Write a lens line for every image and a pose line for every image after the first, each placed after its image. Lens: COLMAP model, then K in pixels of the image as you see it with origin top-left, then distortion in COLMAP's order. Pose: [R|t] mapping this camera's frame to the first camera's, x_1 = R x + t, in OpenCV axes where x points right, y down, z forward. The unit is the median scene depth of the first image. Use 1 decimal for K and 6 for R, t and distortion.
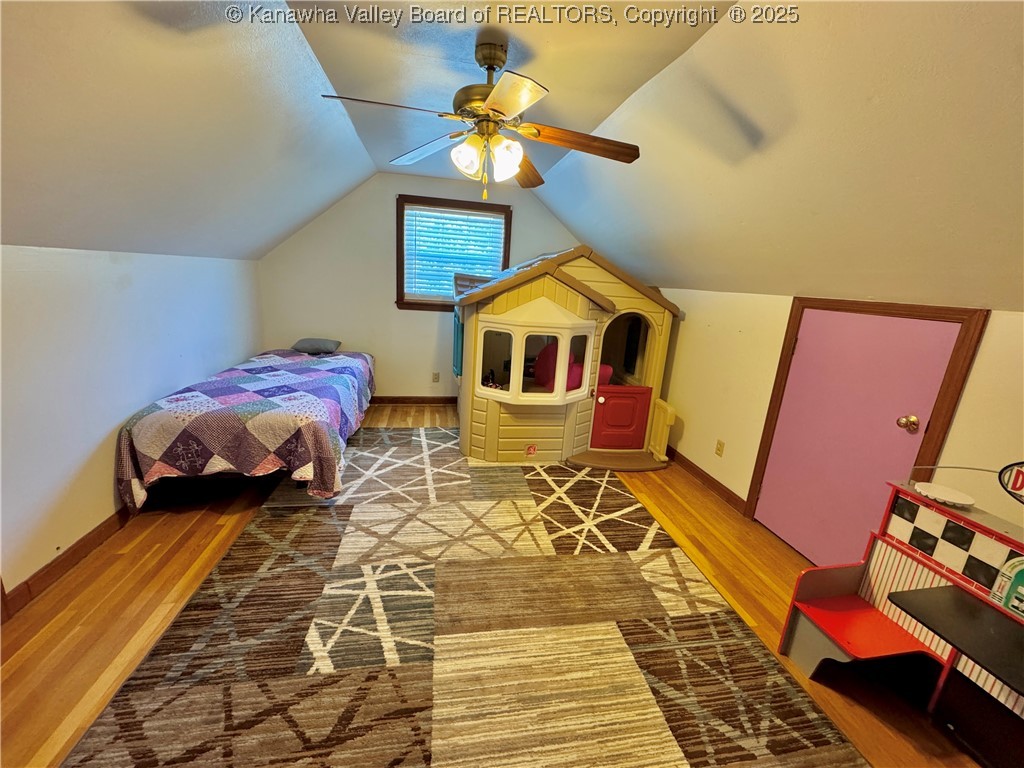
lens RADIAL K [[407.4, 0, 512.0], [0, 407.4, 384.0], [0, 0, 1]] dist [0.000209, -0.000534]
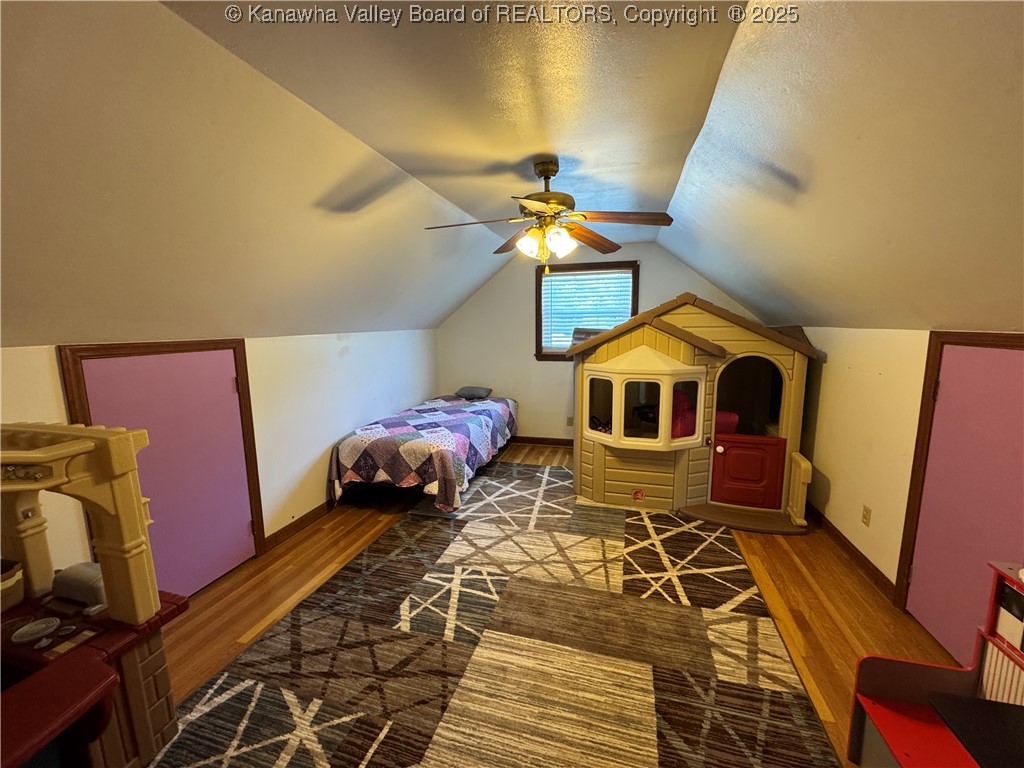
lens RADIAL K [[407.4, 0, 512.0], [0, 407.4, 384.0], [0, 0, 1]] dist [0.000209, -0.000534]
pose [[0.897223, -0.011296, -0.441433, 0.316350], [-0.039954, 0.993496, -0.106630, 0.013850], [0.439767, 0.113308, 0.890936, -0.096982]]
